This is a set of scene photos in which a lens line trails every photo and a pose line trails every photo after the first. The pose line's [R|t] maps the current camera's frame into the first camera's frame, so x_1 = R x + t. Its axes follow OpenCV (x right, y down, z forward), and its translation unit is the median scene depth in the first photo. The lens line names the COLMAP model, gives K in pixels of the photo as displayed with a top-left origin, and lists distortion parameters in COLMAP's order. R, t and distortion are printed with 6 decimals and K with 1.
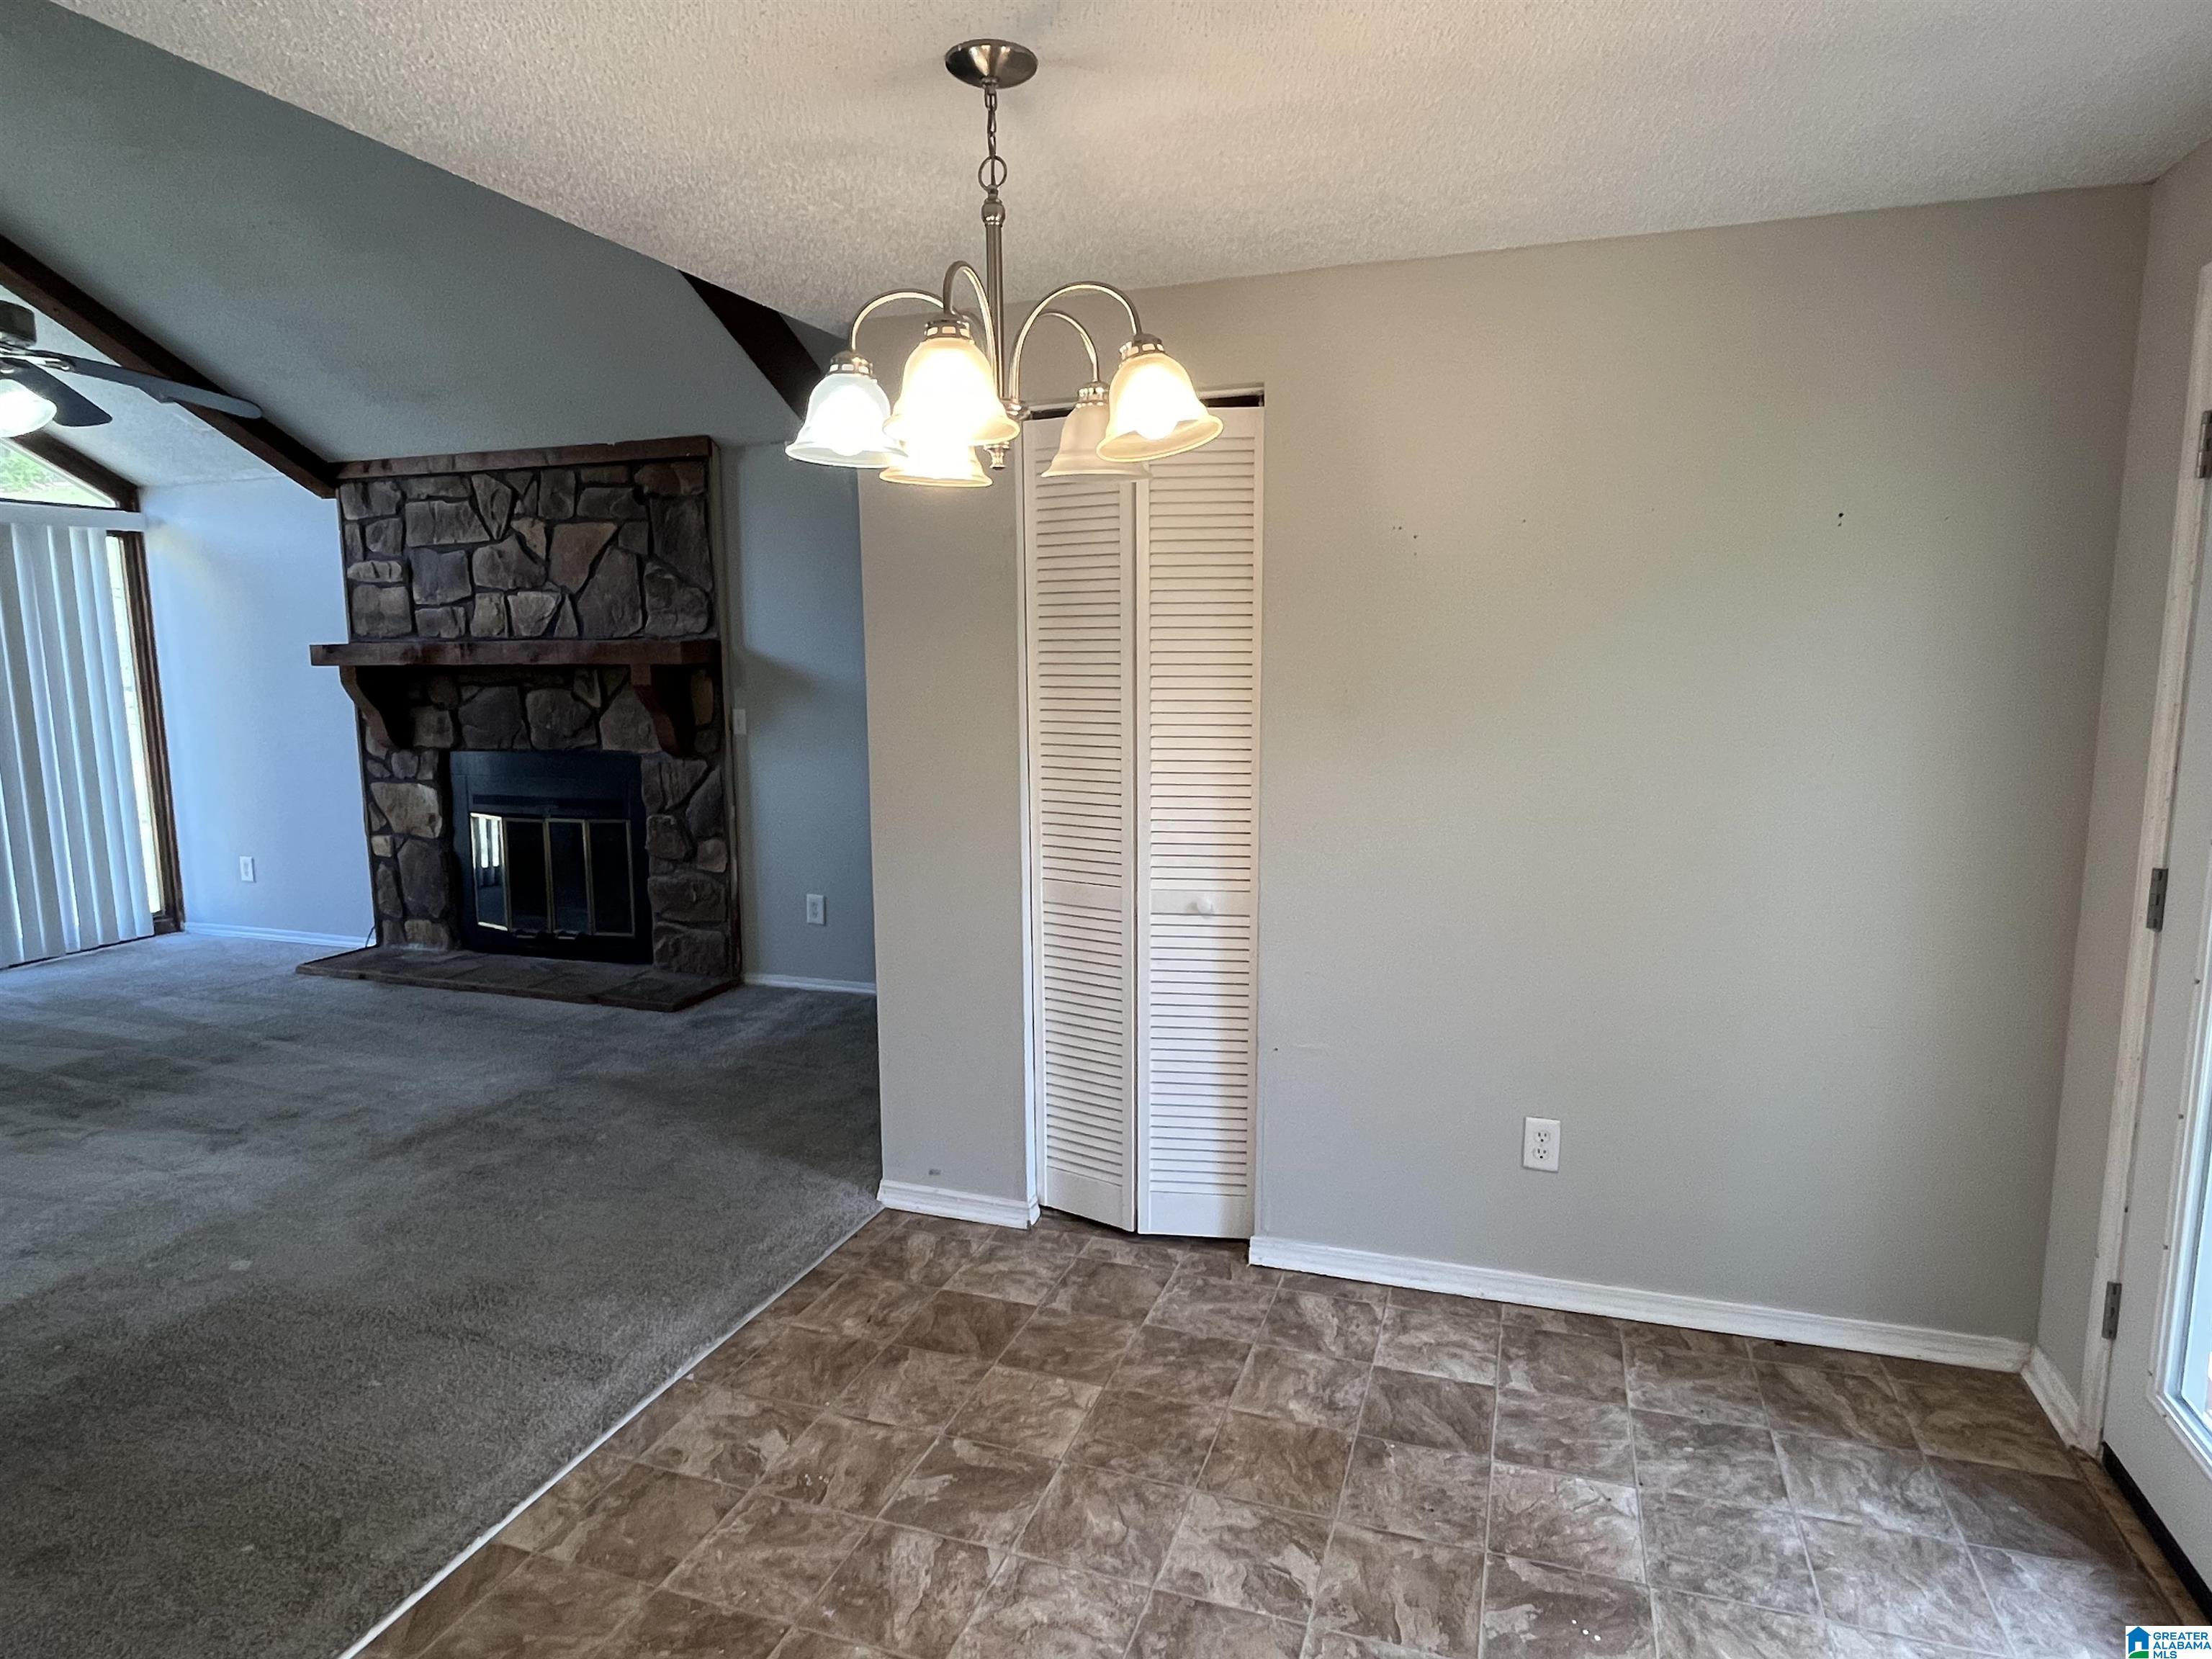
lens RADIAL K [[1252.9, 0, 1107.4], [0, 1252.9, 817.4], [0, 0, 1]] dist [0.001359, -0.004047]
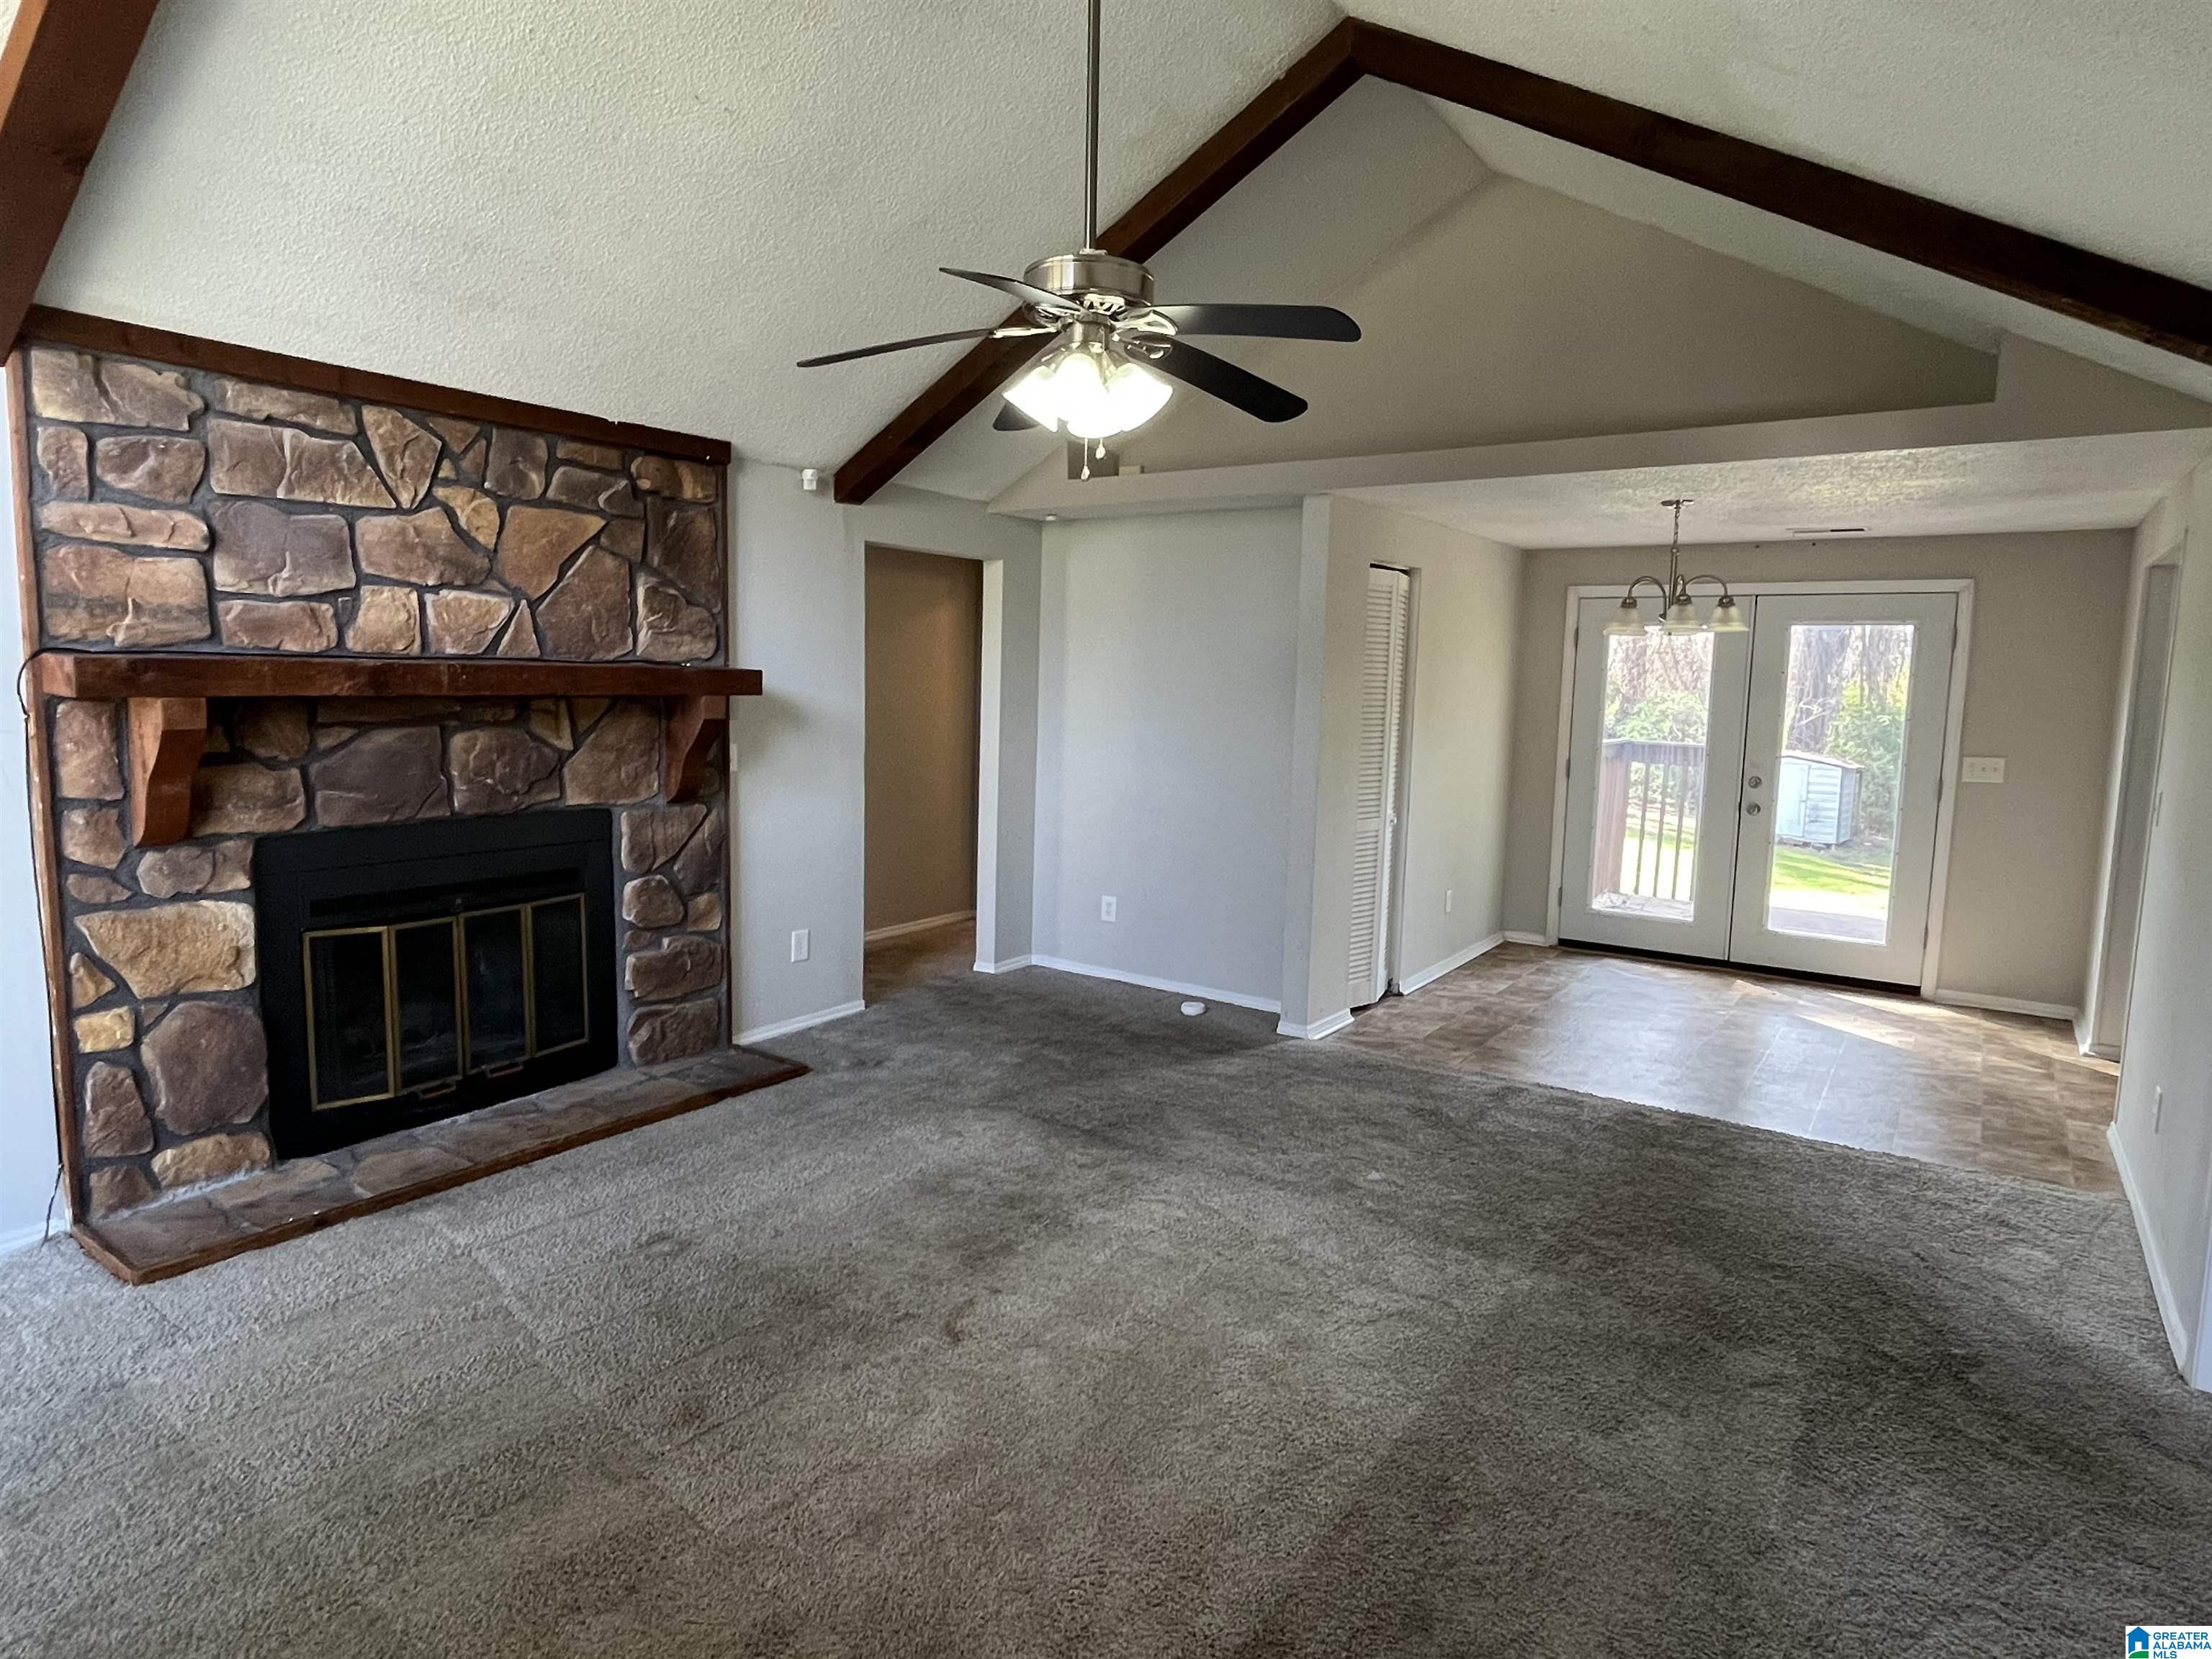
lens RADIAL K [[1251.5, 0, 1106.7], [0, 1251.5, 814.9], [0, 0, 1]] dist [0.003190, -0.010525]
pose [[0.279375, -0.093666, 0.955603, -1.031529], [0.107206, 0.992051, 0.065896, -0.062389], [-0.954179, 0.084036, 0.287195, 0.459396]]
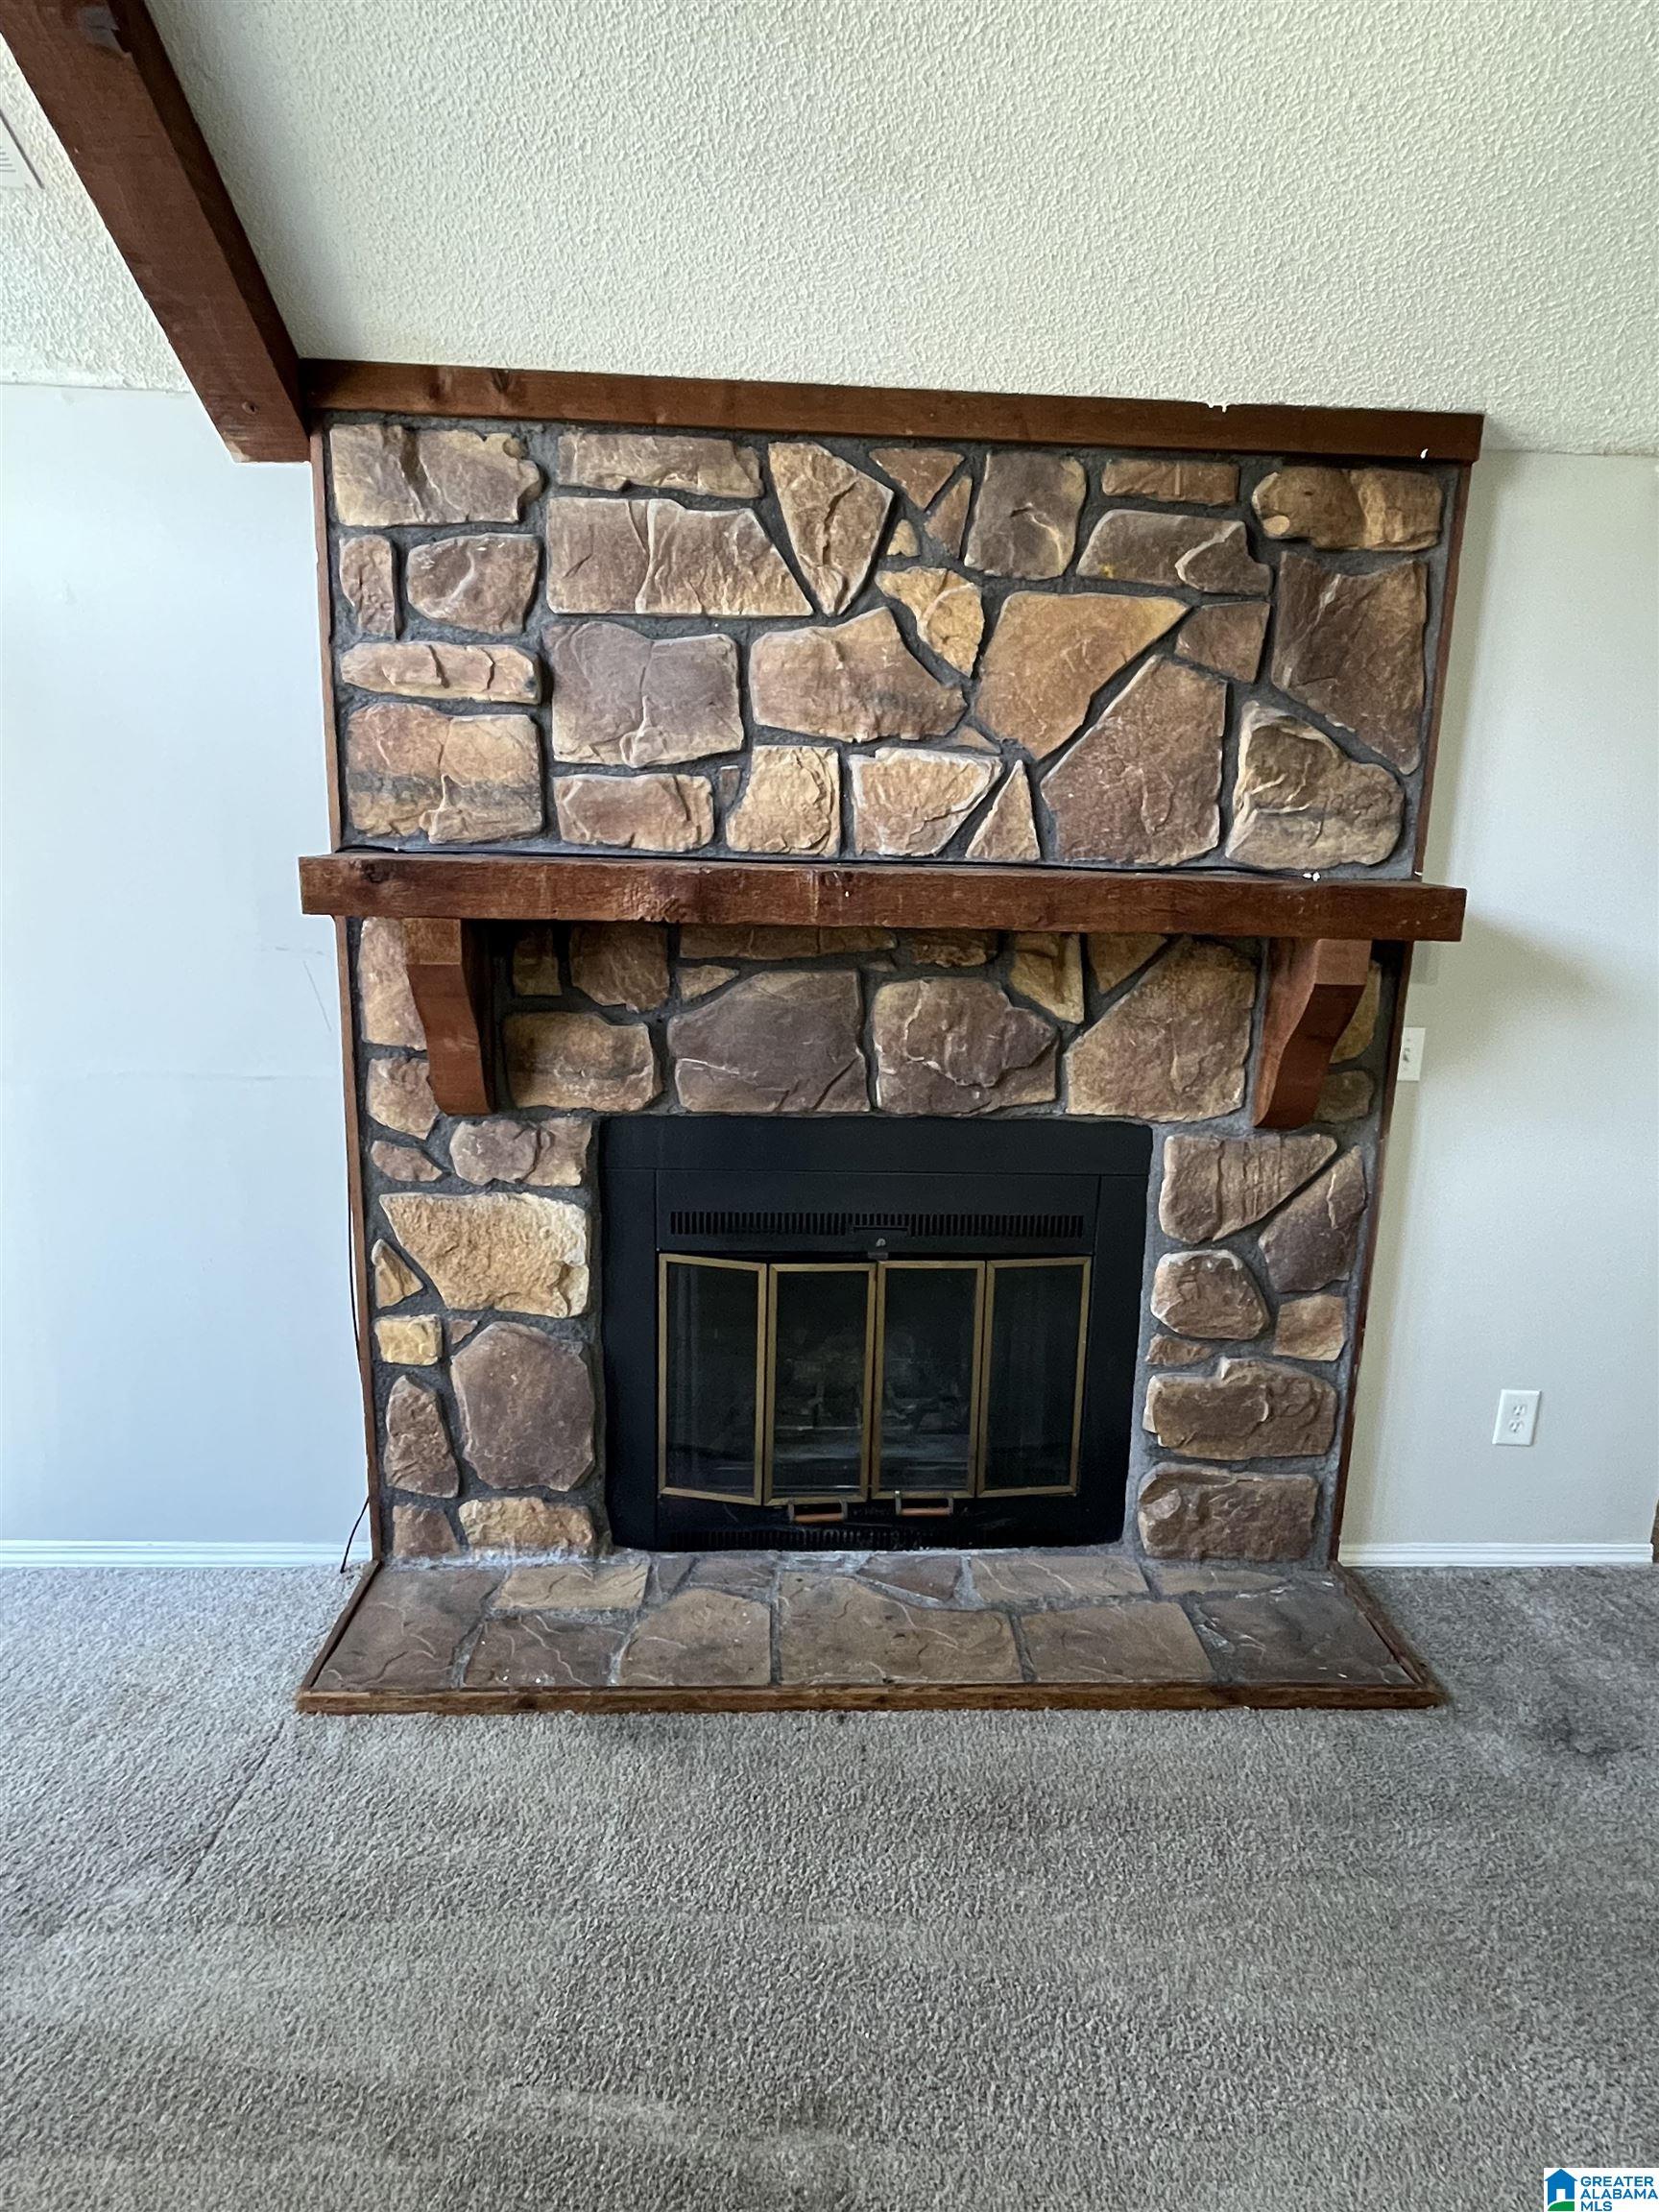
lens RADIAL K [[1252.9, 0, 843.2], [0, 1252.9, 1112.9], [0, 0, 1]] dist [0.001359, -0.004047]
pose [[0.930297, -0.043892, 0.364171, -0.635689], [0.016428, 0.996804, 0.078174, -0.090008], [-0.366439, -0.066743, 0.928045, 0.601226]]
